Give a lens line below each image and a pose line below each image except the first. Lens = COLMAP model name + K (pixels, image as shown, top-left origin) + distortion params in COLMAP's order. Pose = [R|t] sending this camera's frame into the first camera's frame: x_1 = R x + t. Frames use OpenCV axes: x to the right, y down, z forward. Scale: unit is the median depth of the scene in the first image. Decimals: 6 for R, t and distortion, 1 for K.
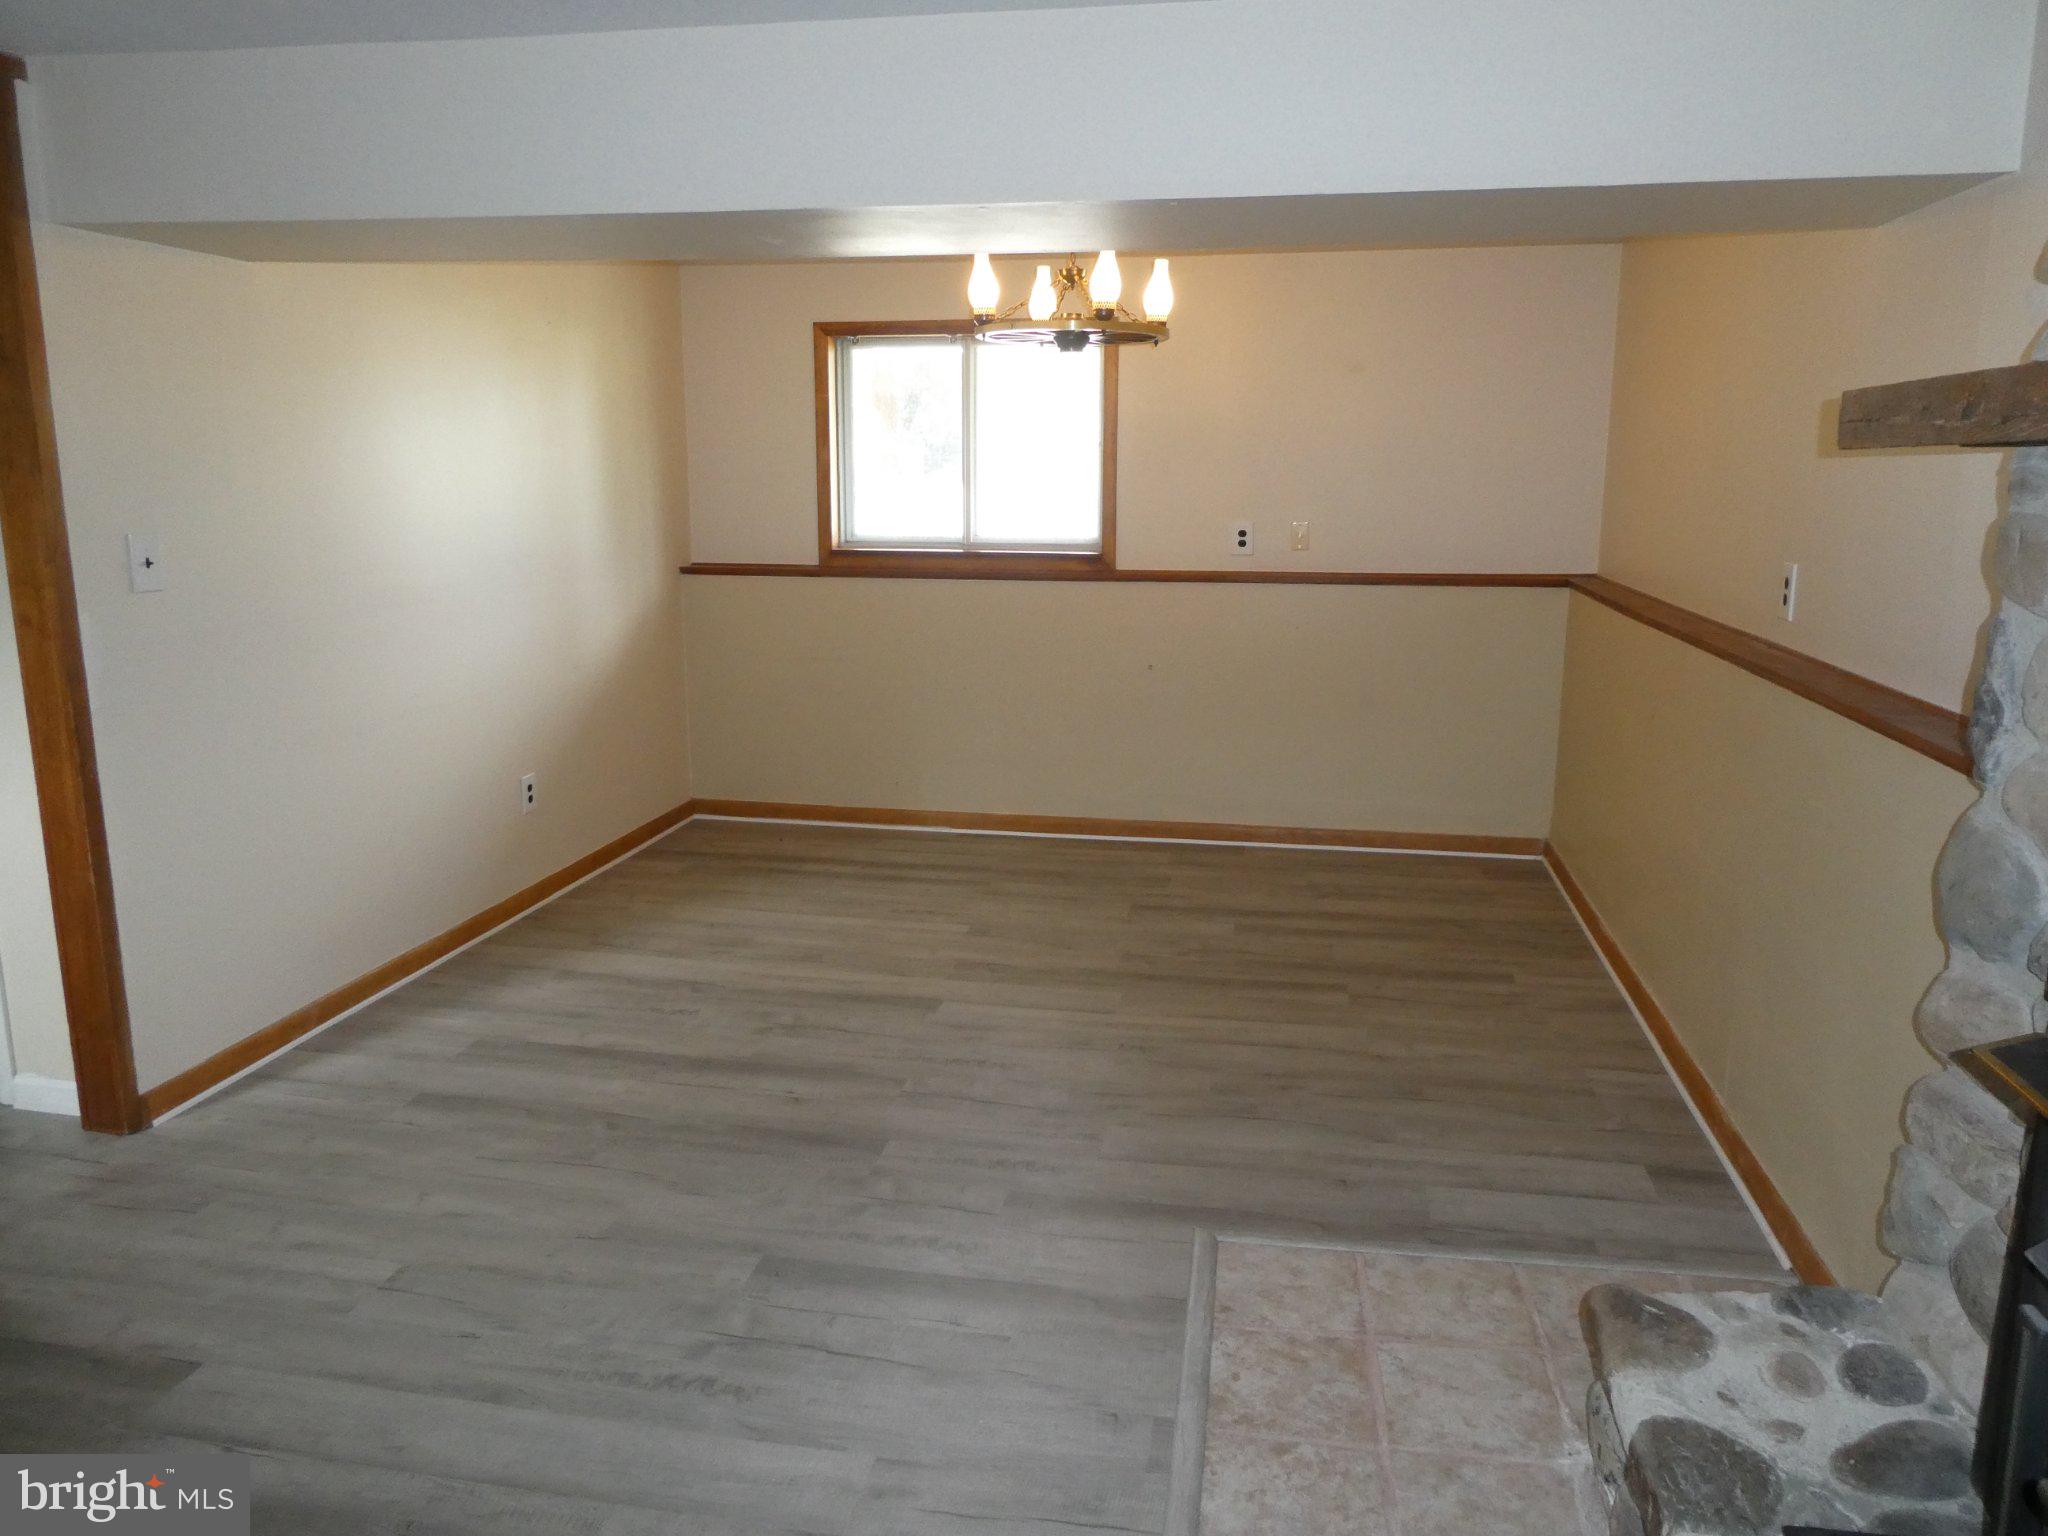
lens RADIAL K [[1435.2, 0, 1020.4], [0, 1435.2, 765.4], [0, 0, 1]] dist [-0.021643, -0.003217]
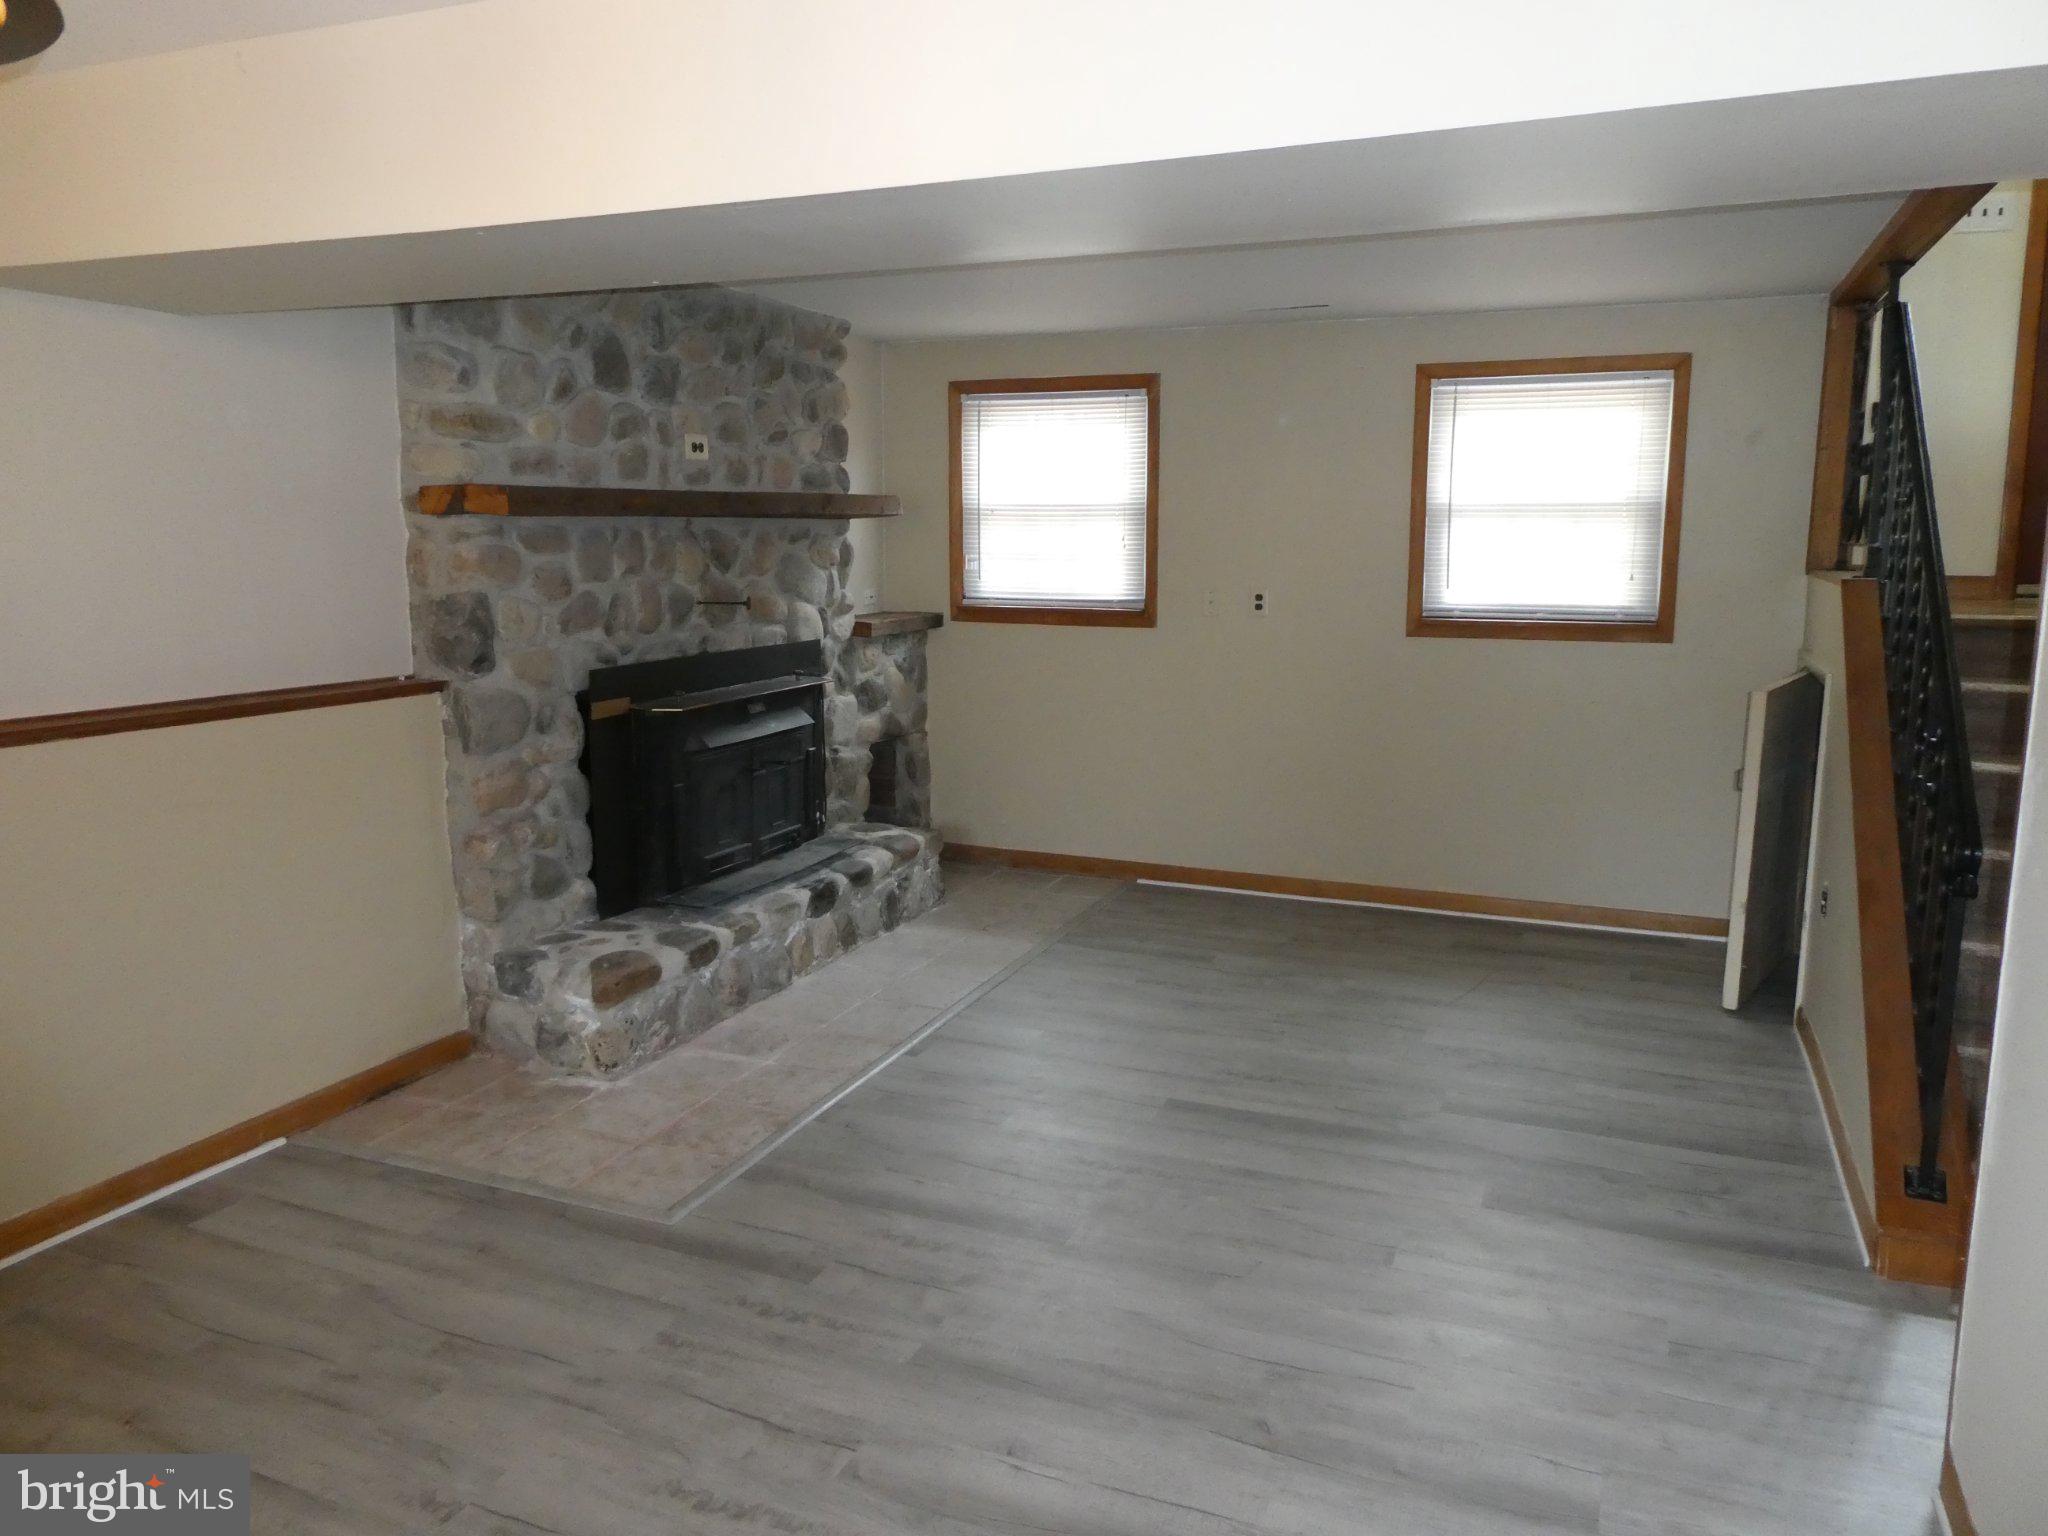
lens RADIAL K [[1435.2, 0, 1020.4], [0, 1435.2, 765.4], [0, 0, 1]] dist [-0.021643, -0.003217]
pose [[-0.976585, -0.042954, 0.210802, -0.385162], [0.036569, 0.932460, 0.359418, -0.420172], [-0.212003, 0.358711, -0.909055, 1.989240]]
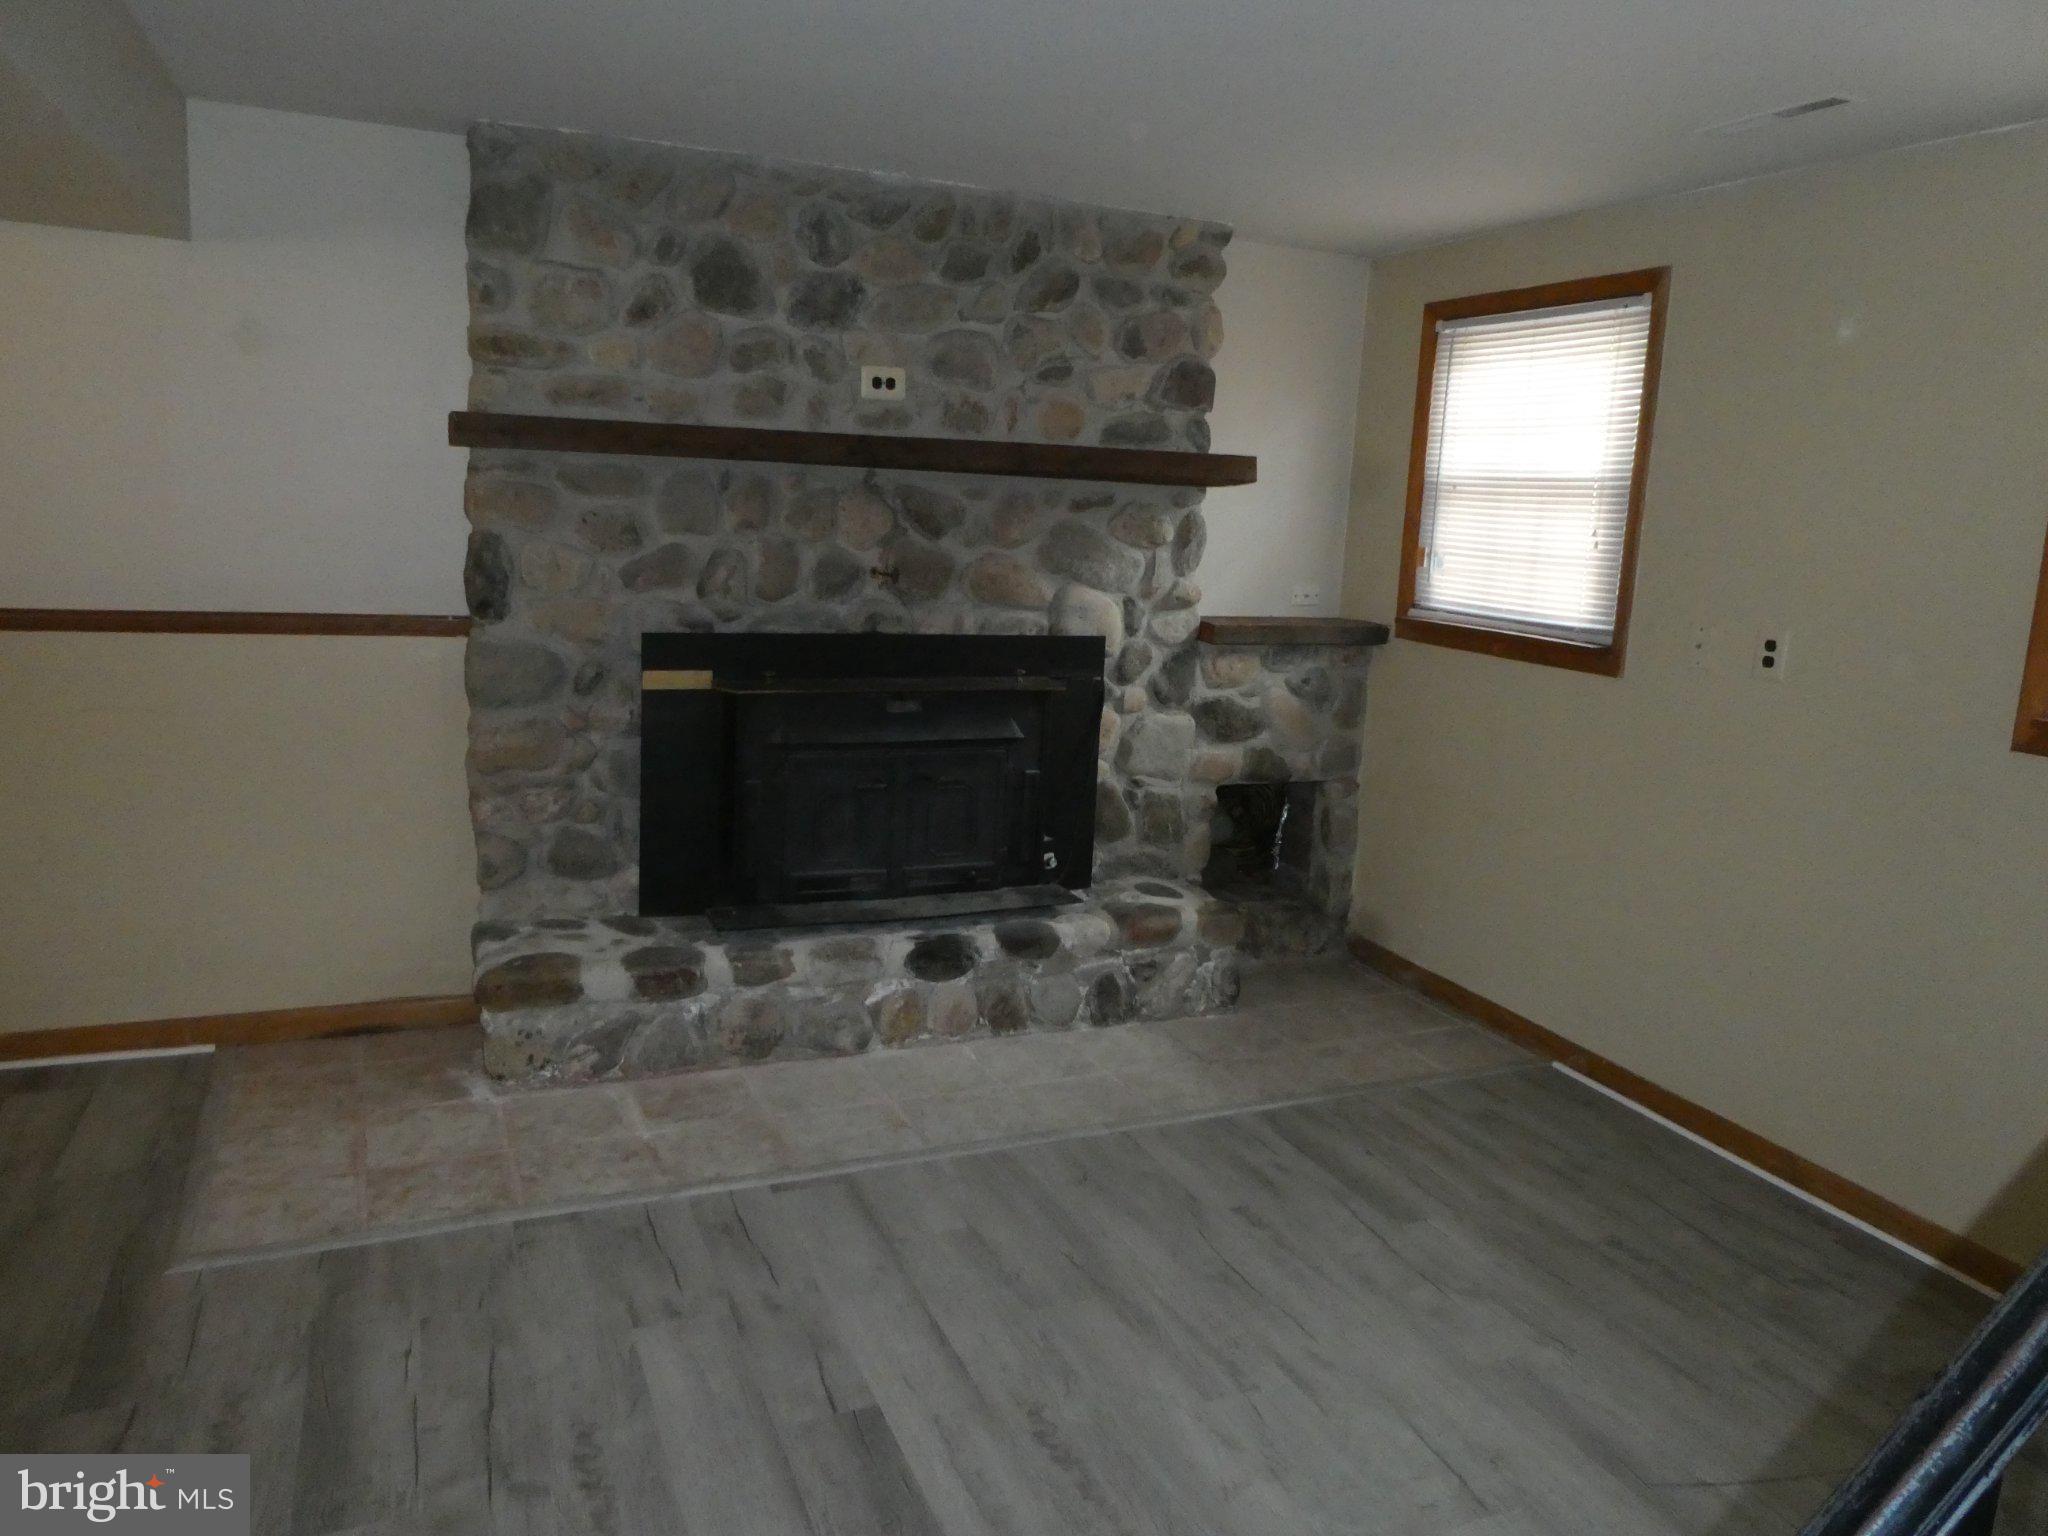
lens RADIAL K [[1448.5, 0, 1040.2], [0, 1448.5, 757.6], [0, 0, 1]] dist [-0.006760, 0.001098]
pose [[-0.556800, -0.181512, 0.810572, -0.965979], [0.118999, 0.948336, 0.294104, -0.213753], [-0.822078, 0.260214, -0.506434, 1.017463]]
